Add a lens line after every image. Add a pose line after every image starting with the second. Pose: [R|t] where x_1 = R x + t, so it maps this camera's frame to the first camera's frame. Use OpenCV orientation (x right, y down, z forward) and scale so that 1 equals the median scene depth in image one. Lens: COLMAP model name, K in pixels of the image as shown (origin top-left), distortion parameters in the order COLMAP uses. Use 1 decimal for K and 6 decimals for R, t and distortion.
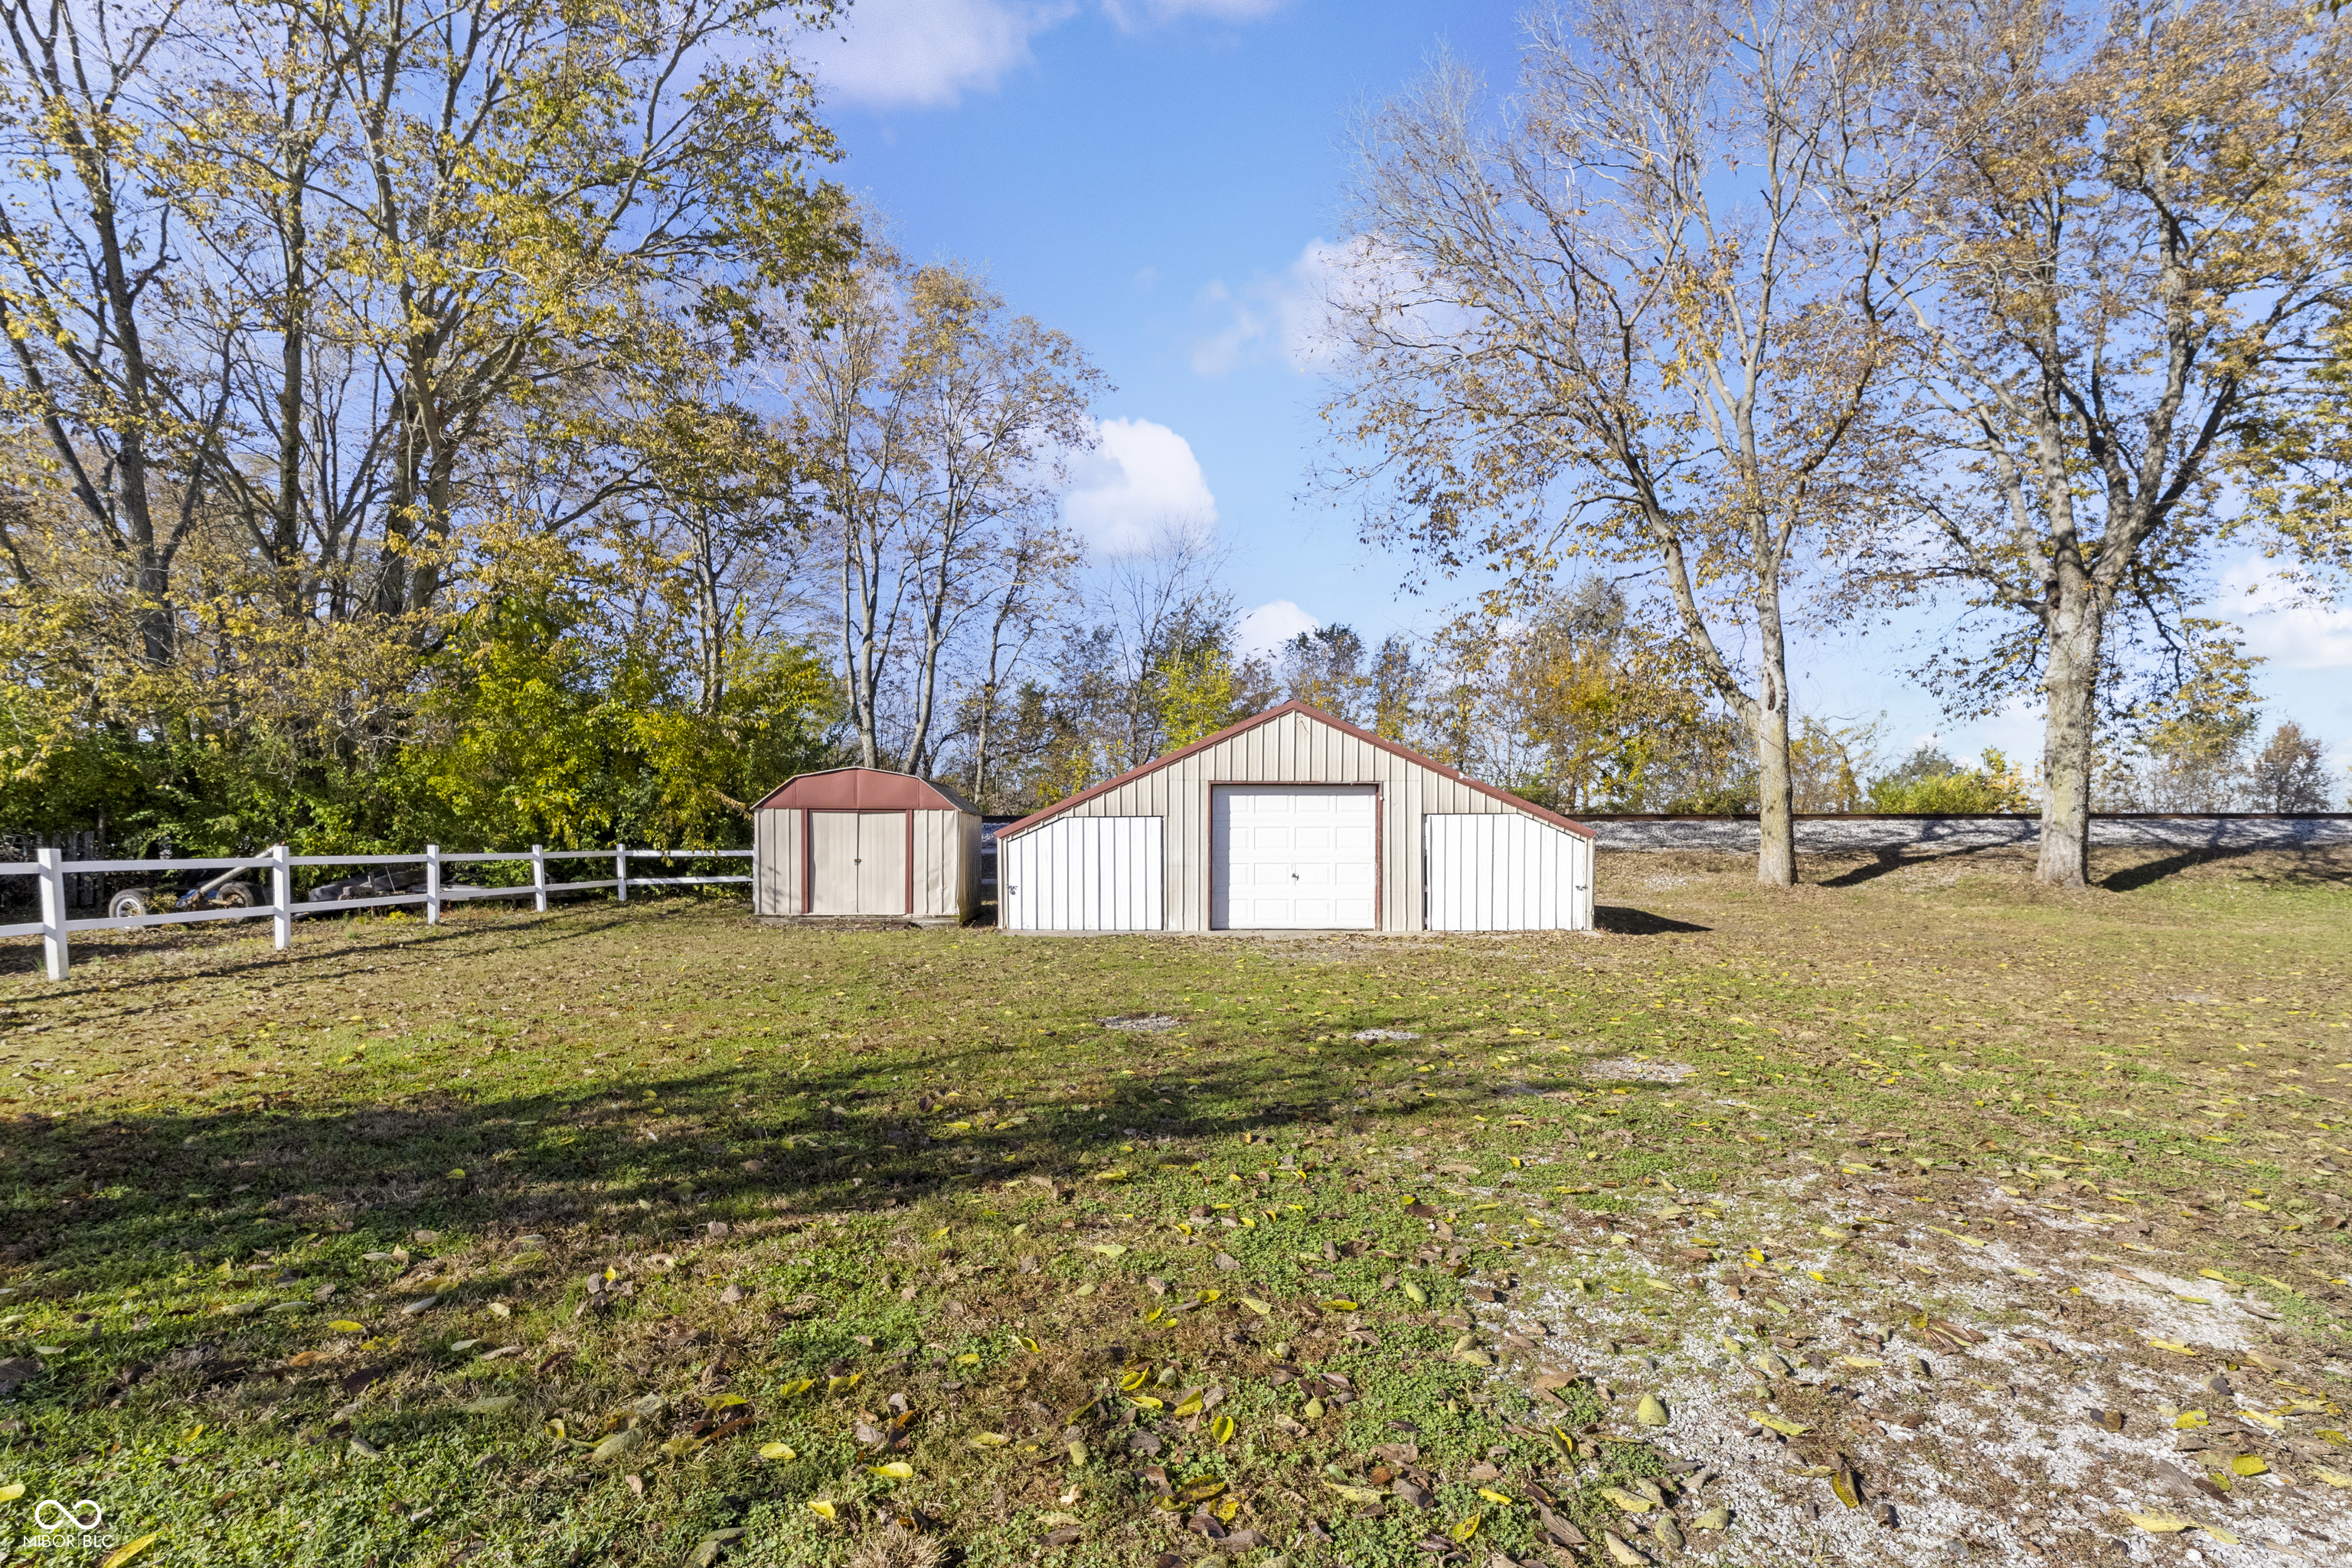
lens RADIAL K [[1097.3, 0, 1204.4], [0, 1097.3, 843.9], [0, 0, 1]] dist [0.001514, 0.000020]
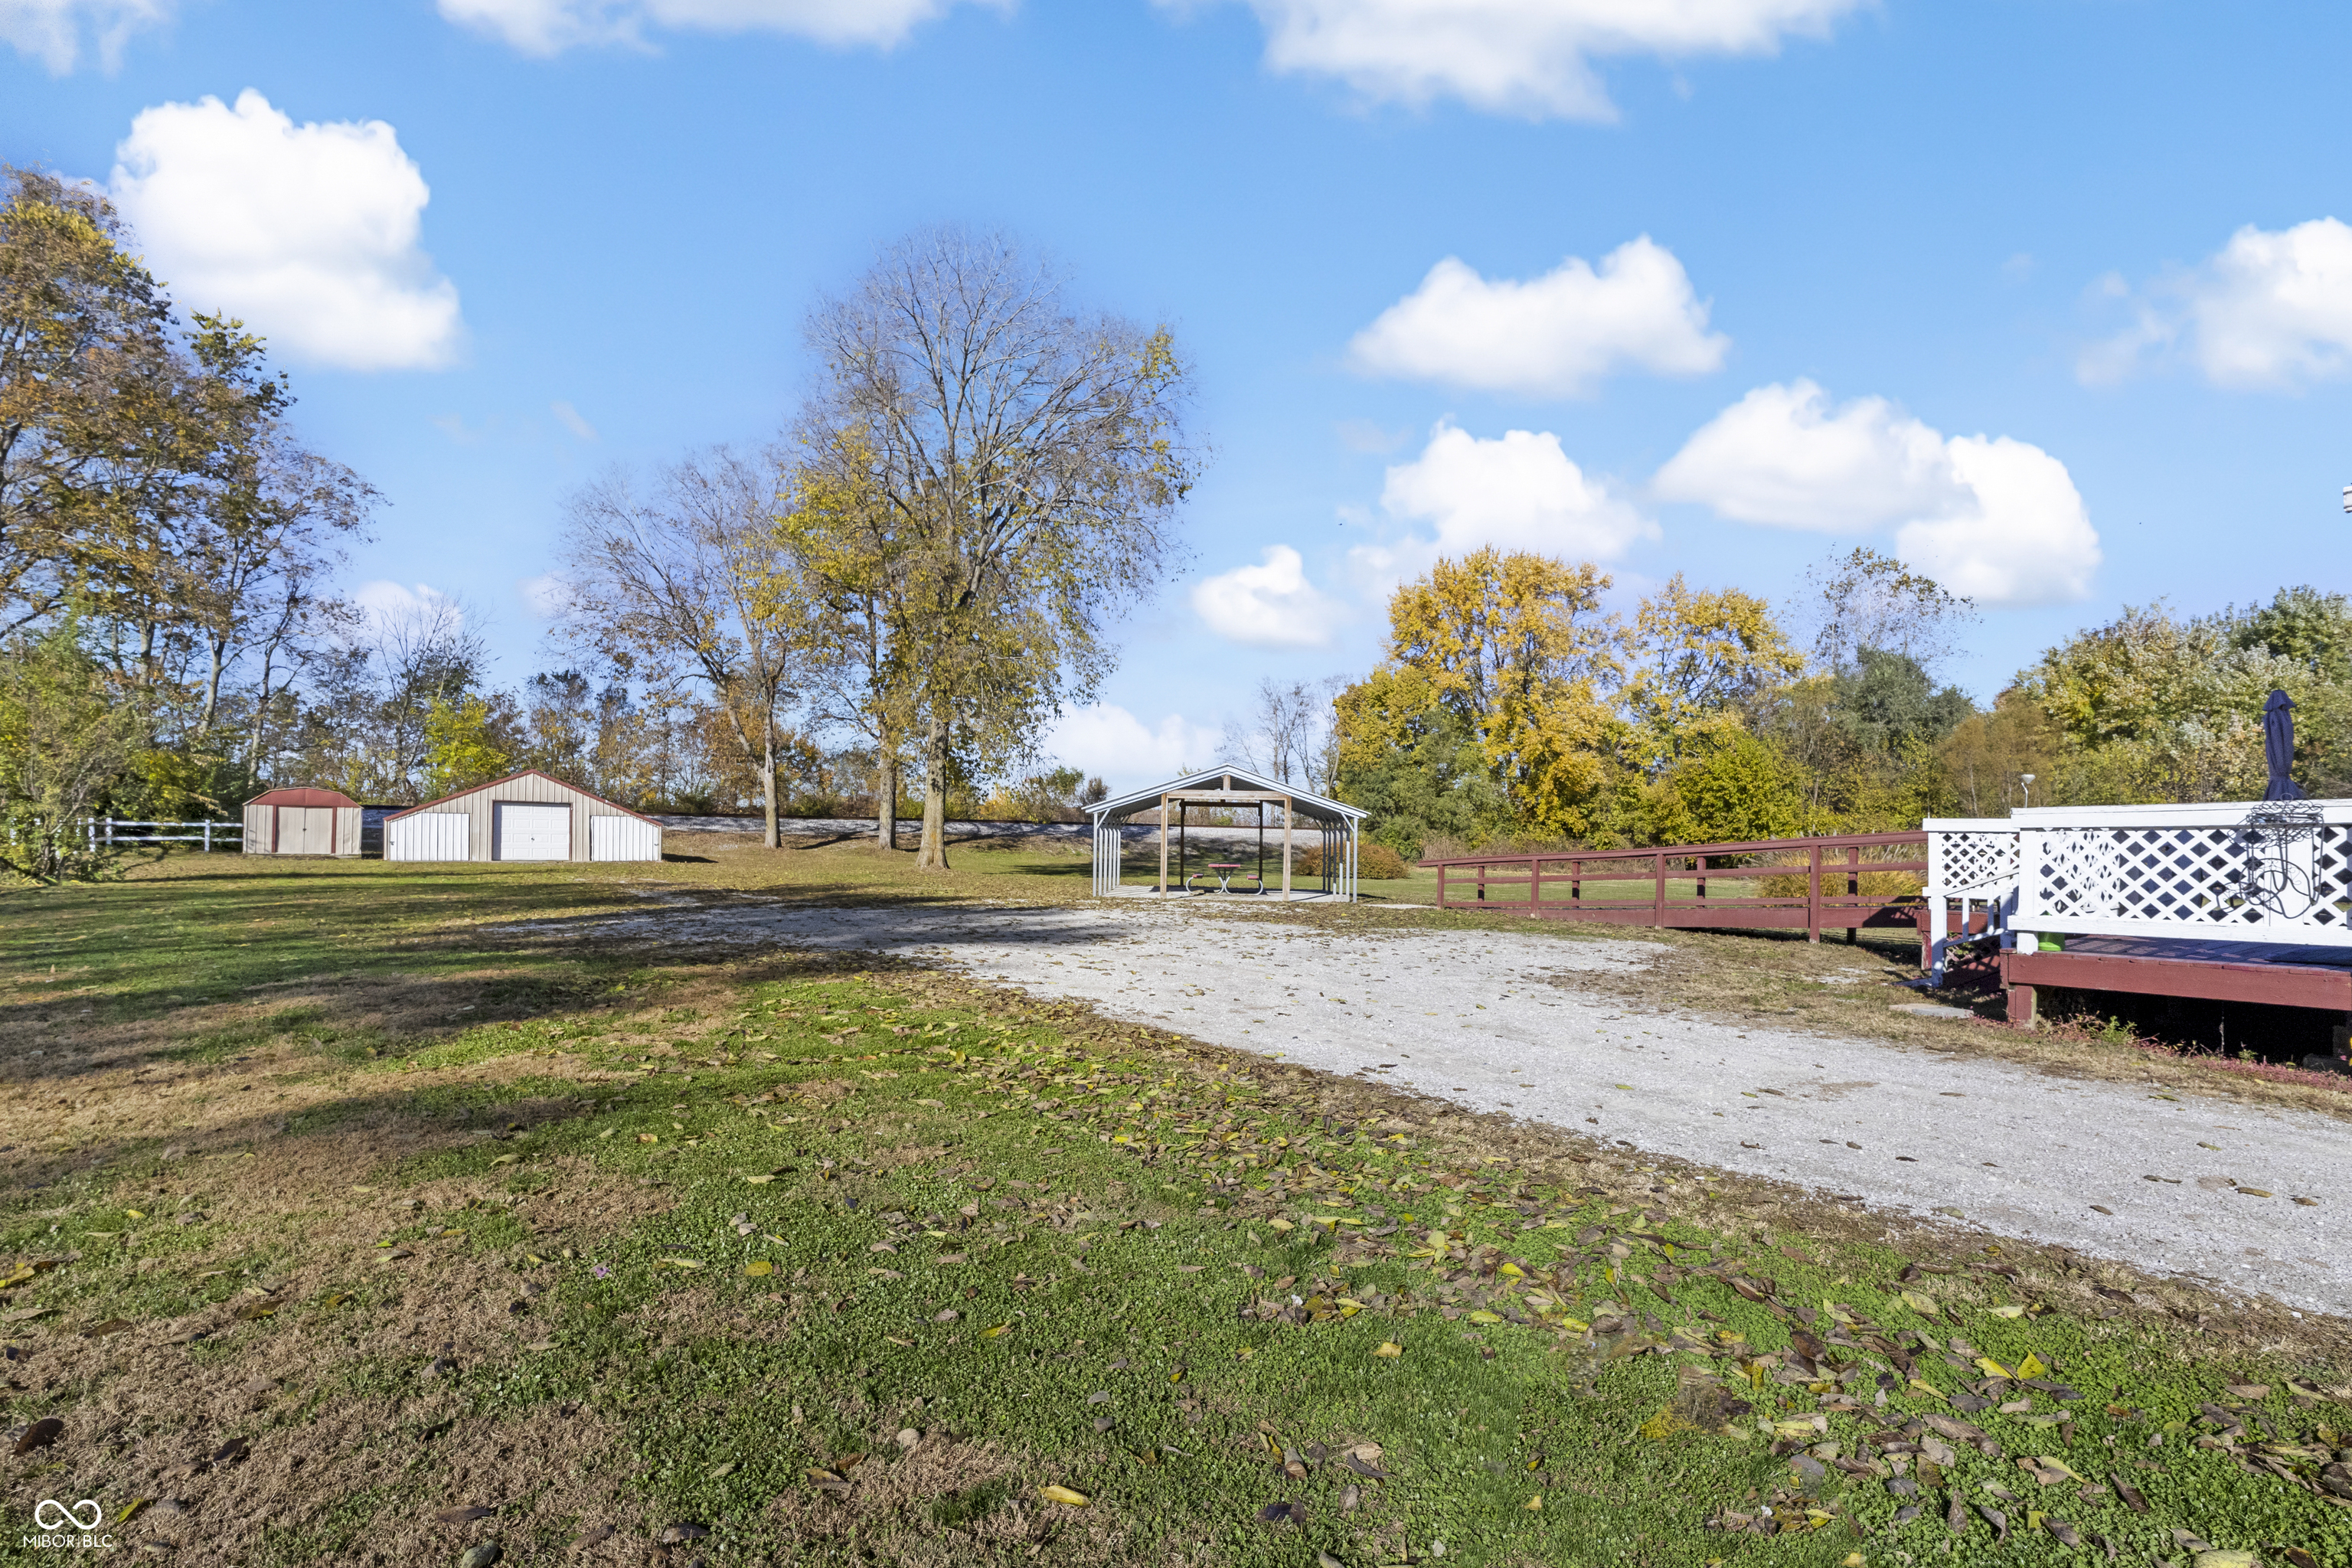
lens RADIAL K [[1097.3, 0, 1204.4], [0, 1097.3, 843.9], [0, 0, 1]] dist [0.001514, 0.000020]
pose [[0.807606, 0.011879, 0.589603, -0.153507], [-0.020085, 0.999771, 0.007367, -0.008104], [-0.589380, -0.017792, 0.807660, -1.901949]]
